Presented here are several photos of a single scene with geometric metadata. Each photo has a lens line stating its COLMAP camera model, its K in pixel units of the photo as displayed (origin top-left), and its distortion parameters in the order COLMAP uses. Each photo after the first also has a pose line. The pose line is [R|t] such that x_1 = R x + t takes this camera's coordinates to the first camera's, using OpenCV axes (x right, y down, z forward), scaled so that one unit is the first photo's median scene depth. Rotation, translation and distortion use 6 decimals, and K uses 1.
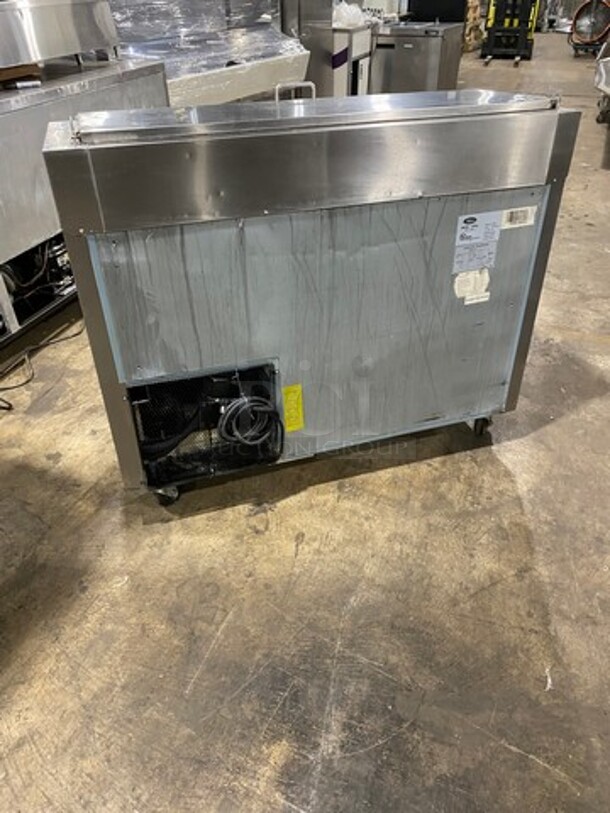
lens RADIAL K [[627.2, 0, 308.0], [0, 627.2, 407.9], [0, 0, 1]] dist [0.003555, 0.007544]
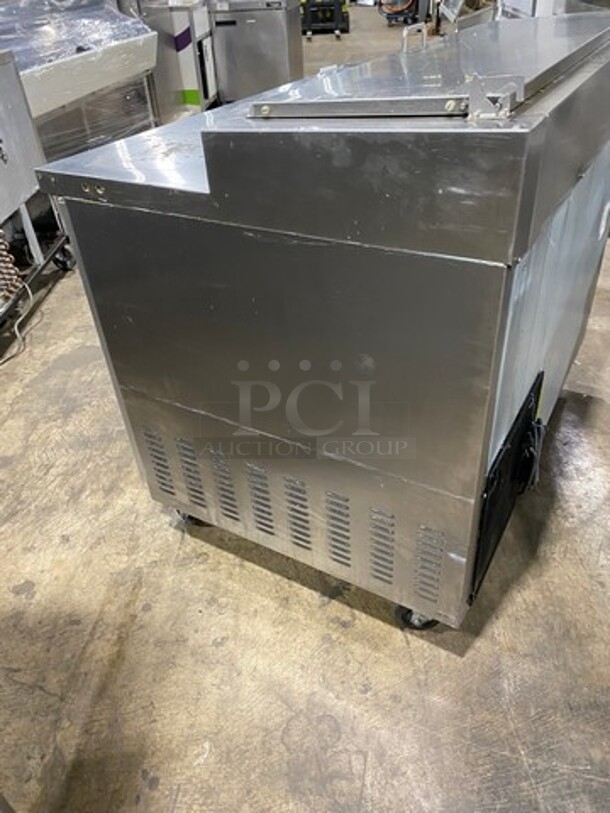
lens RADIAL K [[627.2, 0, 304.0], [0, 627.2, 405.7], [0, 0, 1]] dist [0.003555, 0.007544]
pose [[0.955940, -0.202526, 0.212513, -0.080972], [0.200517, 0.979193, 0.031198, -0.033888], [-0.214409, 0.012789, 0.976660, 0.085834]]
